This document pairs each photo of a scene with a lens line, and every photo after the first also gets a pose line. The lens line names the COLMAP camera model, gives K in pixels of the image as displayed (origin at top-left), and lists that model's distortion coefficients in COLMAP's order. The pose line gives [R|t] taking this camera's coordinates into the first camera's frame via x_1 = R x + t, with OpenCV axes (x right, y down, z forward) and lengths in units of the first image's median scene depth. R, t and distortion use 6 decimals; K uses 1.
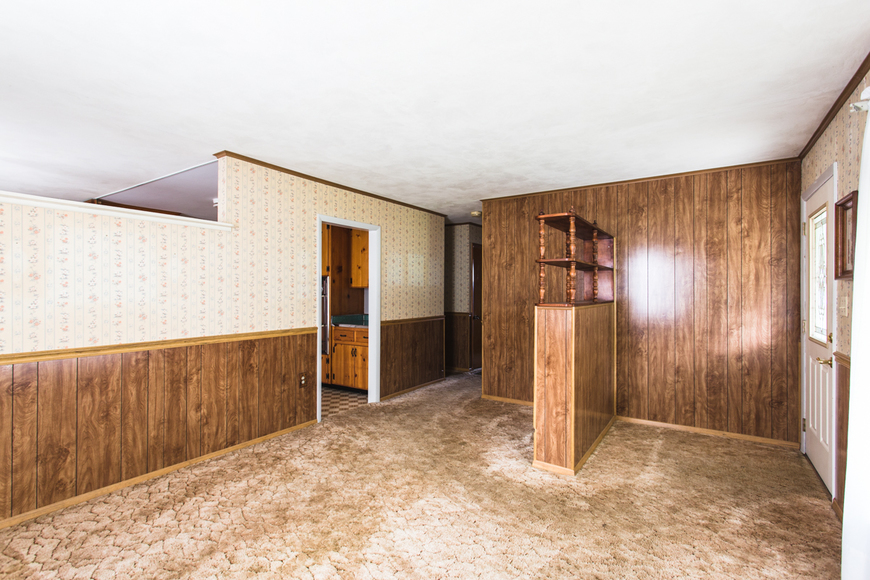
lens RADIAL K [[410.3, 0, 435.0], [0, 410.3, 290.1], [0, 0, 1]] dist [-0.001555, -0.000021]
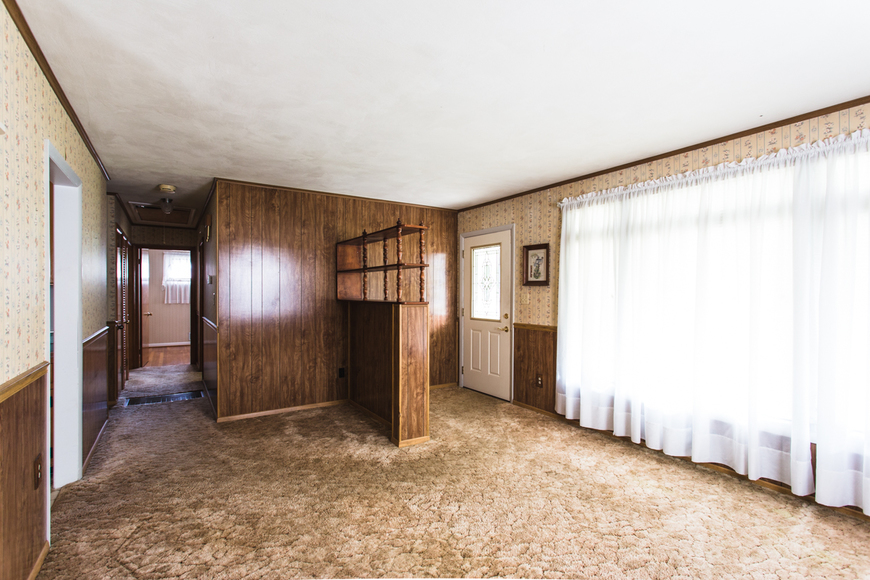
lens RADIAL K [[410.3, 0, 435.2], [0, 410.3, 294.0], [0, 0, 1]] dist [-0.001555, -0.000021]
pose [[0.393872, -0.008526, 0.919126, -0.649699], [-0.006537, 0.999906, 0.012076, -0.004707], [-0.919142, -0.010765, 0.393779, 0.406907]]
